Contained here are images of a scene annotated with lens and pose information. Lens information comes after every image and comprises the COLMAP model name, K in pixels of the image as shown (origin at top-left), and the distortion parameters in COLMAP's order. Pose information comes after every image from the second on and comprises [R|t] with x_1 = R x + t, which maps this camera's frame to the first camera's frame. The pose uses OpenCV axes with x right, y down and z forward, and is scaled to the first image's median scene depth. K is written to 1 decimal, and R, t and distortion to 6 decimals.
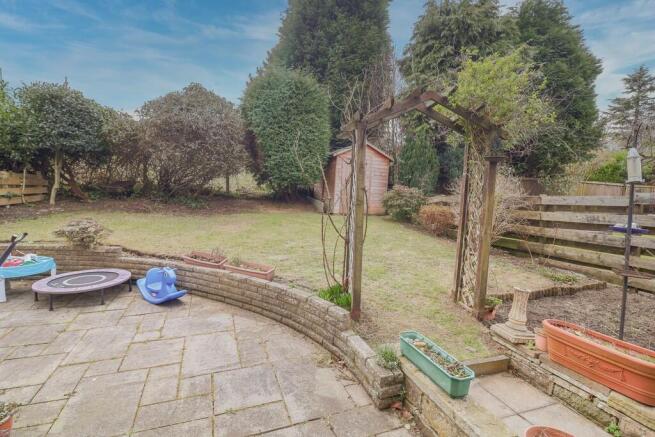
lens RADIAL K [[296.0, 0, 326.6], [0, 296.0, 211.6], [0, 0, 1]] dist [-0.002982, -0.011666]
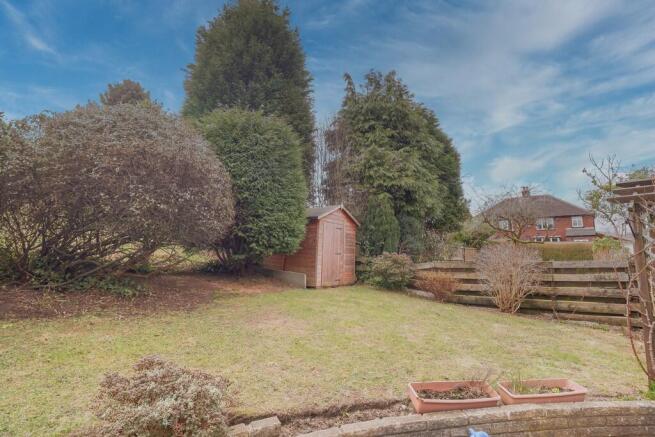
lens RADIAL K [[296.0, 0, 326.6], [0, 296.0, 211.6], [0, 0, 1]] dist [-0.002982, -0.011666]
pose [[0.833248, 0.059031, 0.549739, -0.749789], [0.055349, 0.980384, -0.189167, -0.075562], [-0.550121, 0.188050, 0.813636, 0.473403]]
